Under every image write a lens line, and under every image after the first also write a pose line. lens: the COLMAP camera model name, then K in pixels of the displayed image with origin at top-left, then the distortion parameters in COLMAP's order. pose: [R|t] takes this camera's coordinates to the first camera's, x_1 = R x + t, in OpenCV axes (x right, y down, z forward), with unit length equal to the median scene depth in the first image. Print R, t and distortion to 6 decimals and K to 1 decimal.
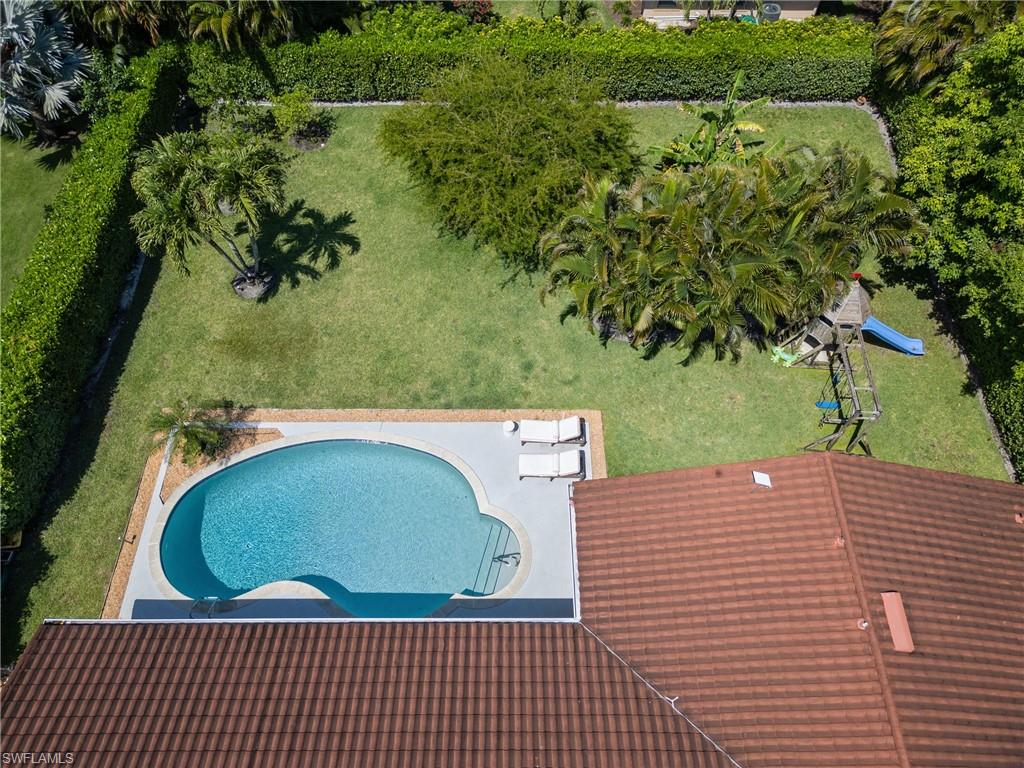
lens RADIAL K [[719.5, 0, 511.7], [0, 719.5, 380.3], [0, 0, 1]] dist [0.040338, -0.005960]
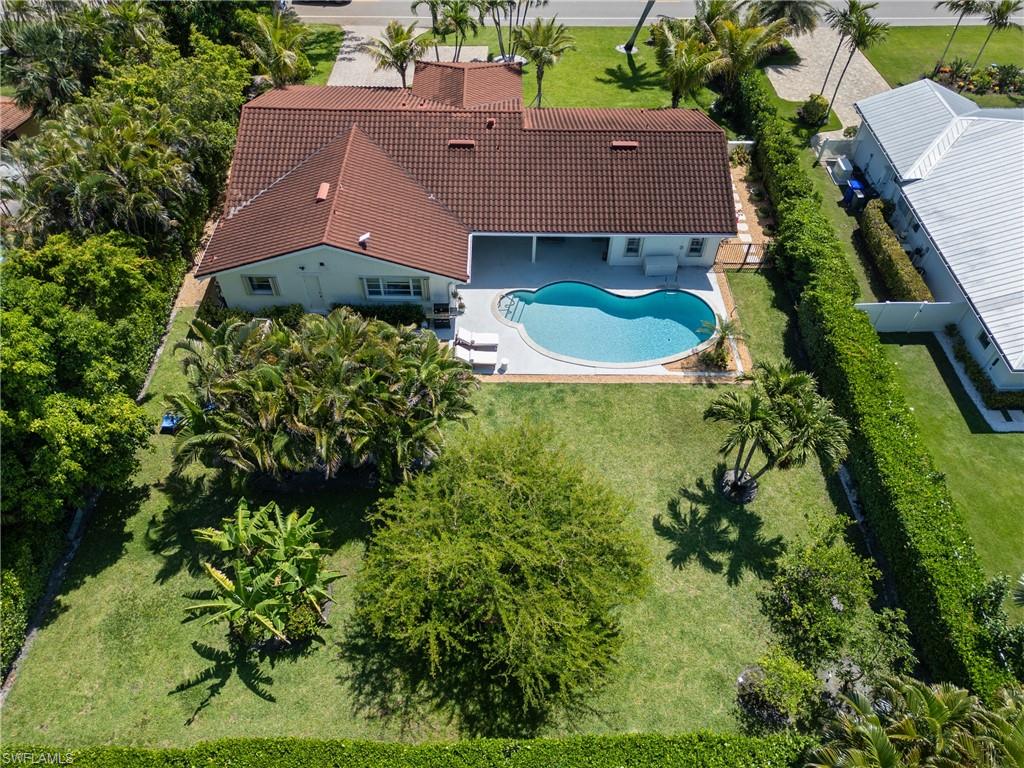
lens RADIAL K [[719.5, 0, 511.7], [0, 719.5, 380.3], [0, 0, 1]] dist [0.040338, -0.005960]
pose [[-0.999766, -0.013060, -0.017221, 0.005485], [-0.012336, -0.309422, 0.950845, -1.233516], [-0.017747, 0.950835, 0.309188, 0.575661]]
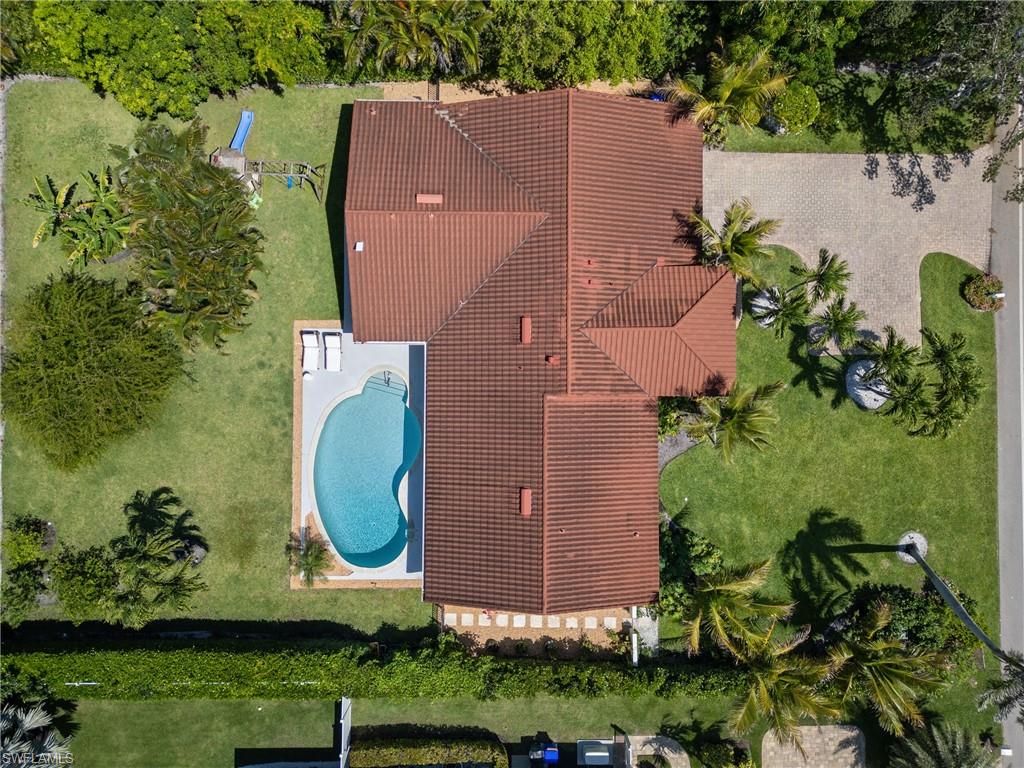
lens RADIAL K [[719.5, 0, 511.7], [0, 719.5, 380.3], [0, 0, 1]] dist [0.040338, -0.005960]
pose [[0.004537, -0.999919, 0.011901, -0.027983], [0.851544, 0.010103, 0.524186, -0.392750], [-0.524264, 0.007755, 0.851520, -0.645825]]
